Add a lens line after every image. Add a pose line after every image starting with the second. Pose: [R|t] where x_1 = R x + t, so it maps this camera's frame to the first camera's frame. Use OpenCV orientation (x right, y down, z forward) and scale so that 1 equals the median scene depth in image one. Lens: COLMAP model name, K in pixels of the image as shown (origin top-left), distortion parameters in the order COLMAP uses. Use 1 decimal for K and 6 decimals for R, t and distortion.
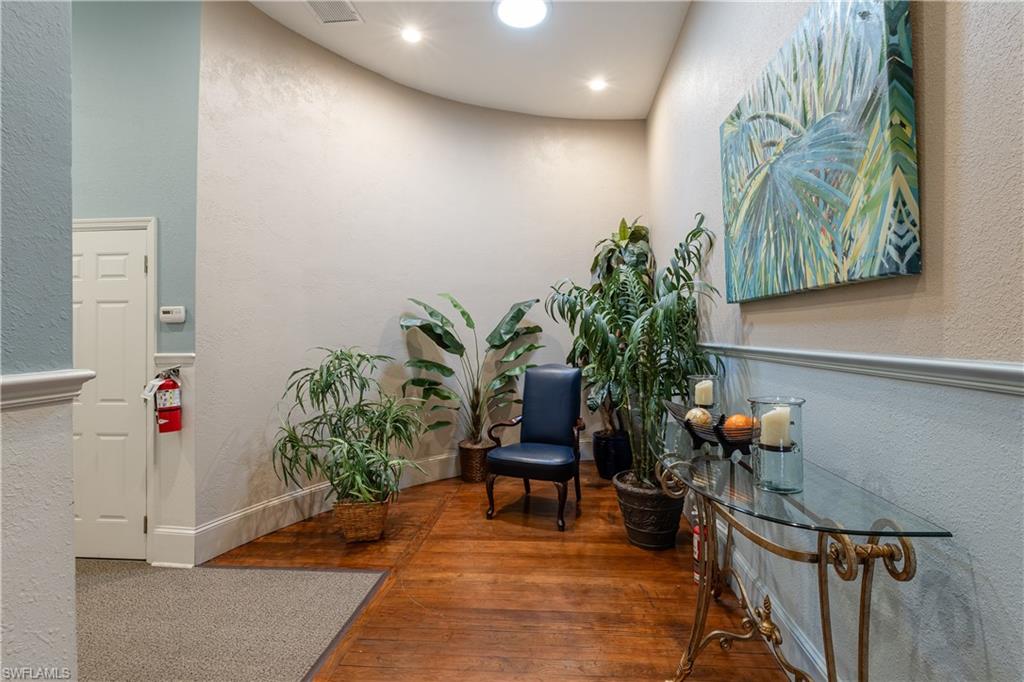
lens RADIAL K [[458.5, 0, 516.5], [0, 458.5, 332.0], [0, 0, 1]] dist [-0.001588, -0.000428]
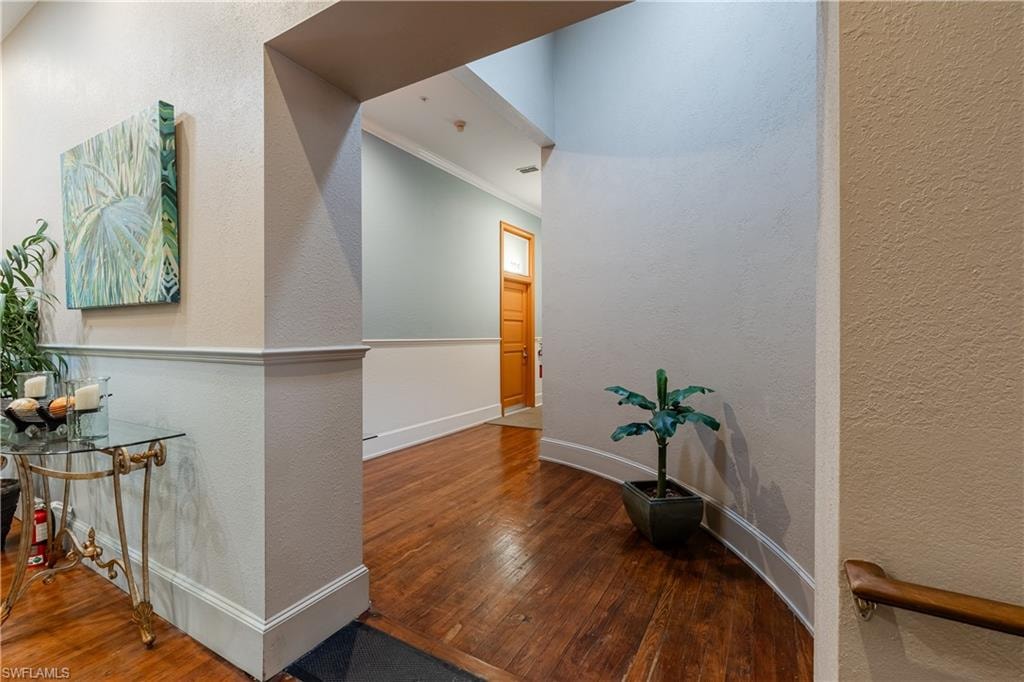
lens RADIAL K [[441.6, 0, 515.7], [0, 441.6, 329.9], [0, 0, 1]] dist [0.000434, -0.001191]
pose [[0.399083, 0.007611, 0.916883, -0.141360], [0.000636, 0.999963, -0.008578, 0.000624], [-0.916915, 0.004006, 0.399063, -0.619653]]
